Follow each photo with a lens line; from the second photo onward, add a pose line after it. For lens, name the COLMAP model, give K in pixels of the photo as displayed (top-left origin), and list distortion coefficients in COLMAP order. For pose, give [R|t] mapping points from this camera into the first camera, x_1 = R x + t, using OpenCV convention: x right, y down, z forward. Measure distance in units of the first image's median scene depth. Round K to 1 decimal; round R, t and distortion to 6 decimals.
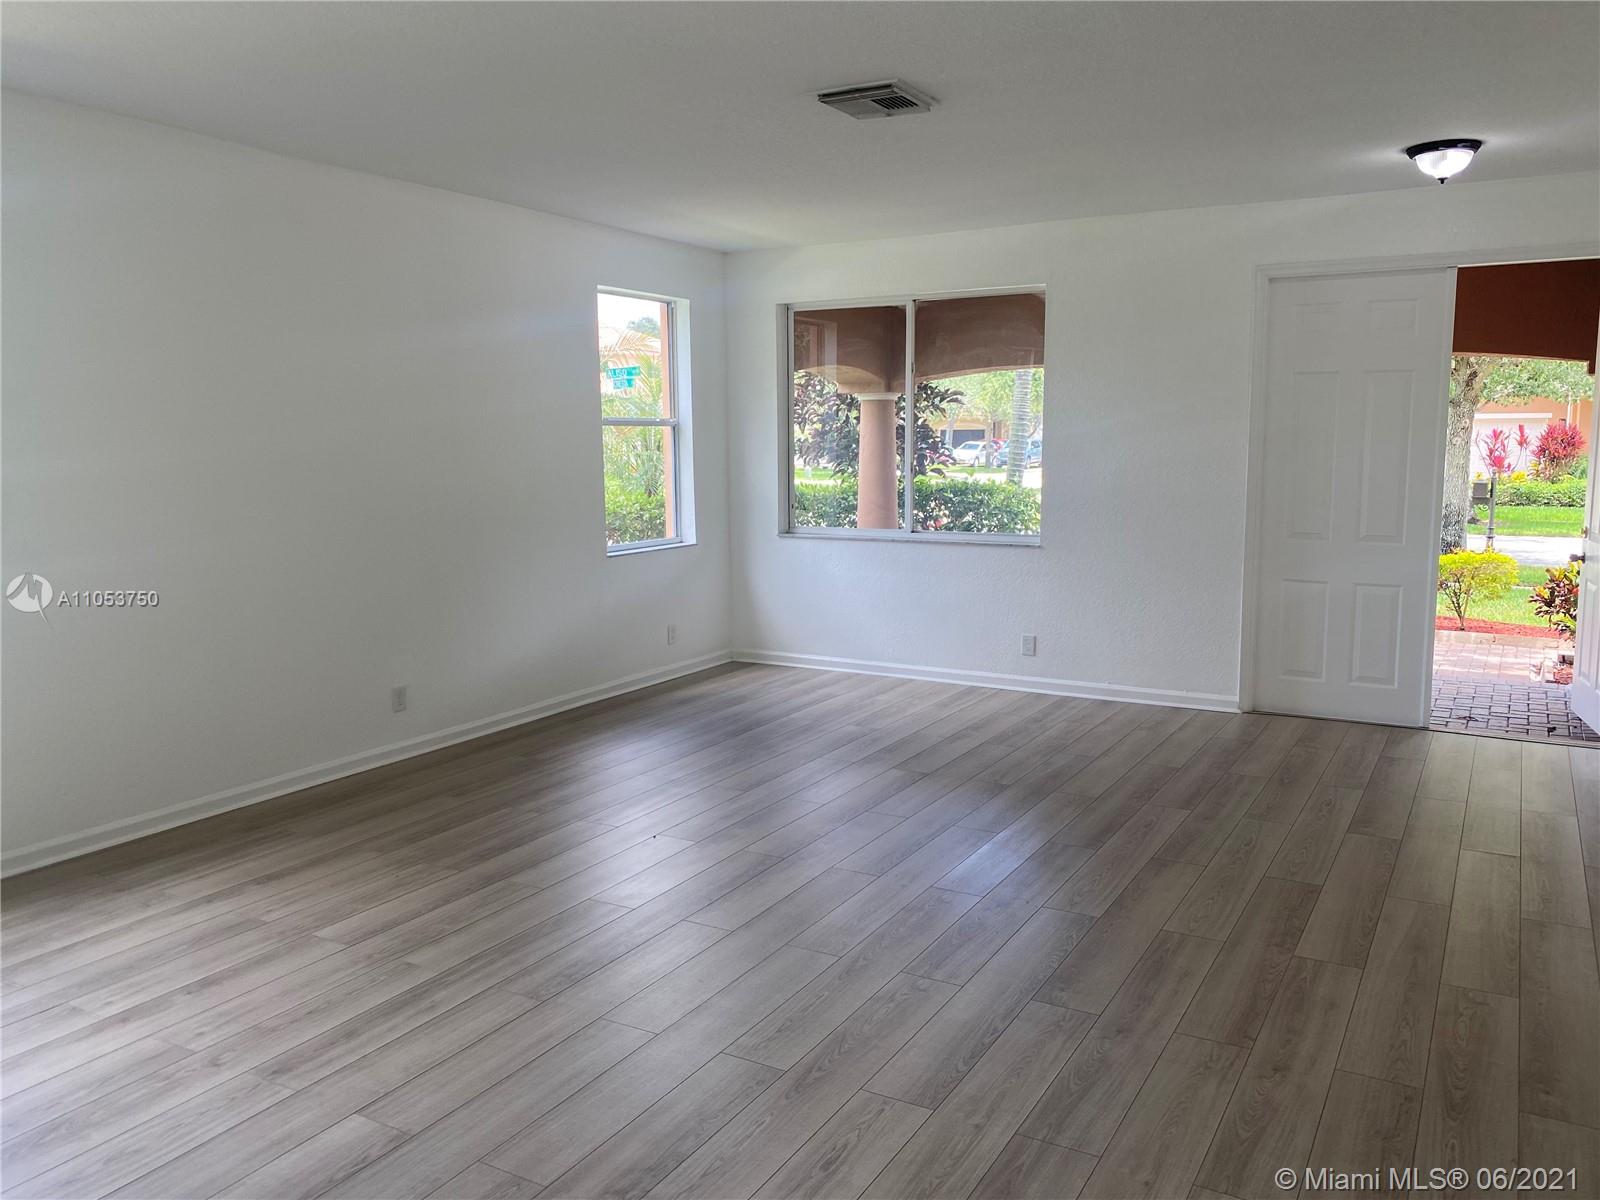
lens RADIAL K [[1248.7, 0, 811.1], [0, 1248.7, 585.9], [0, 0, 1]] dist [0.058698, -0.075792]
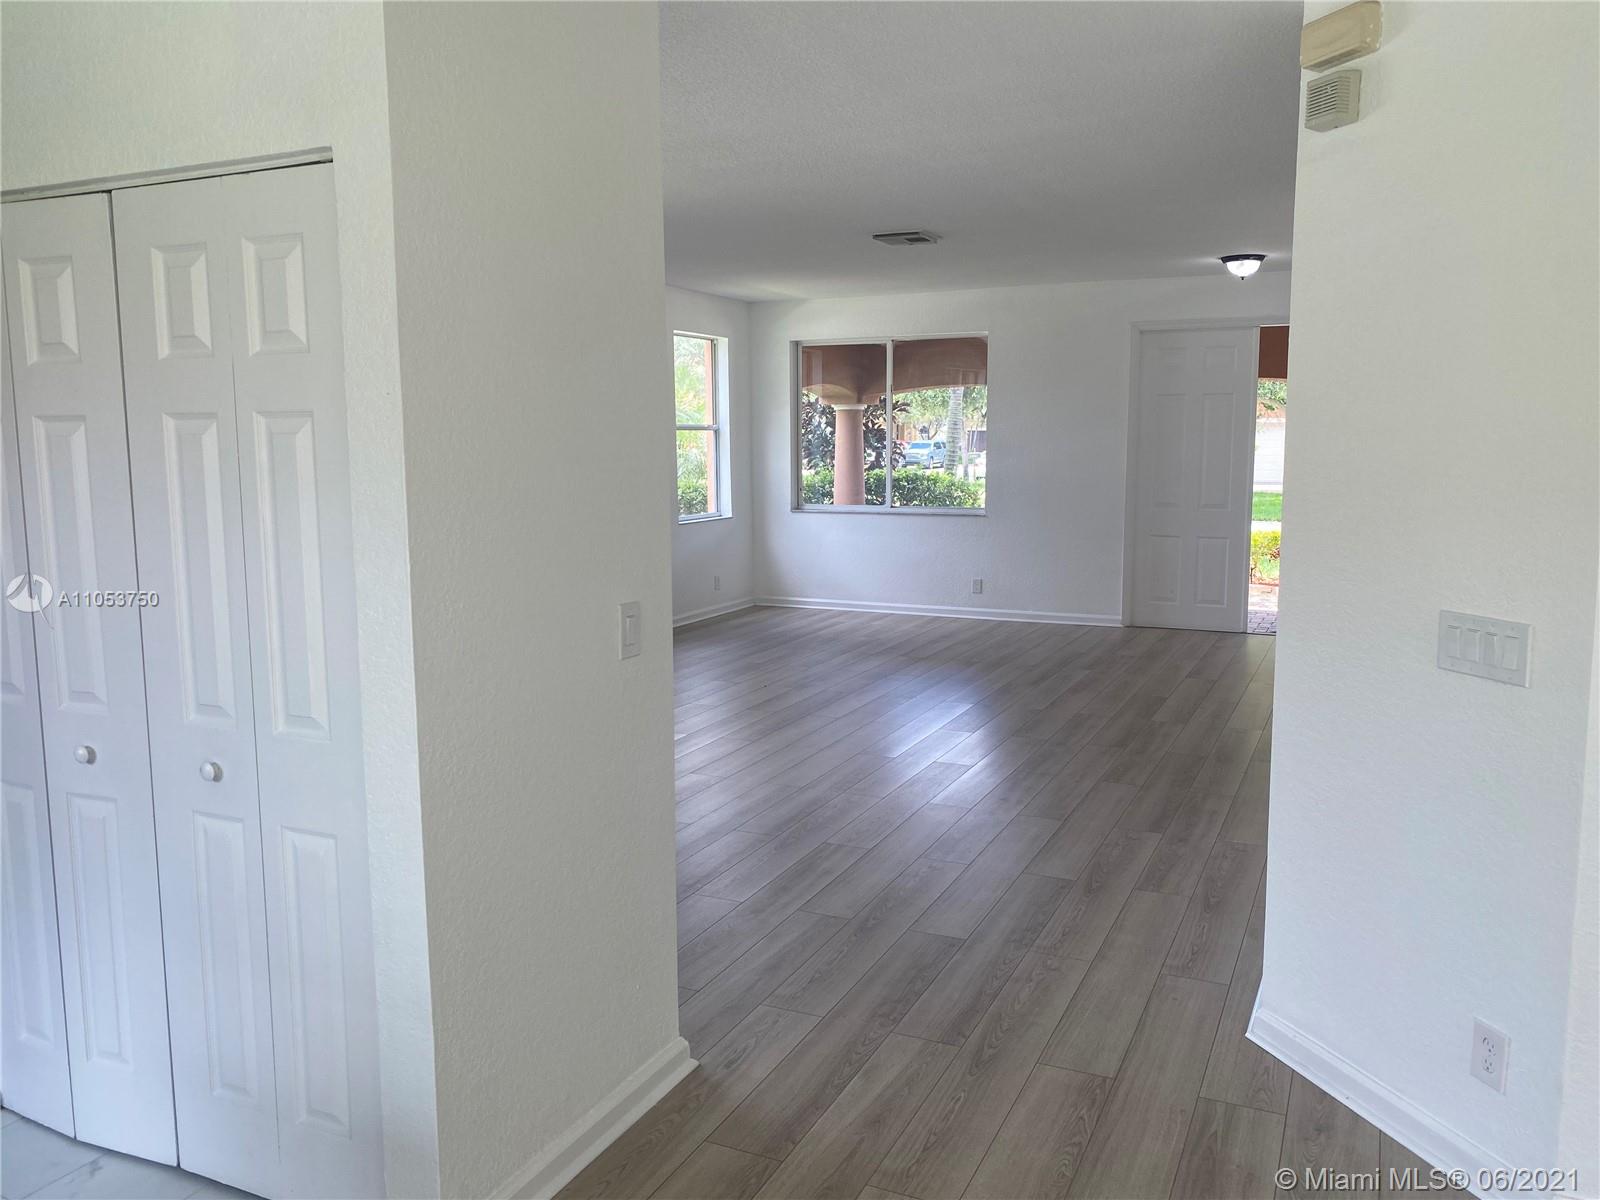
lens RADIAL K [[1248.7, 0, 797.3], [0, 1248.7, 597.5], [0, 0, 1]] dist [0.058698, -0.075792]
pose [[0.997387, -0.009296, 0.071645, -0.128818], [0.008747, 0.999930, 0.007977, 0.047223], [-0.071714, -0.007329, 0.997398, -0.392398]]
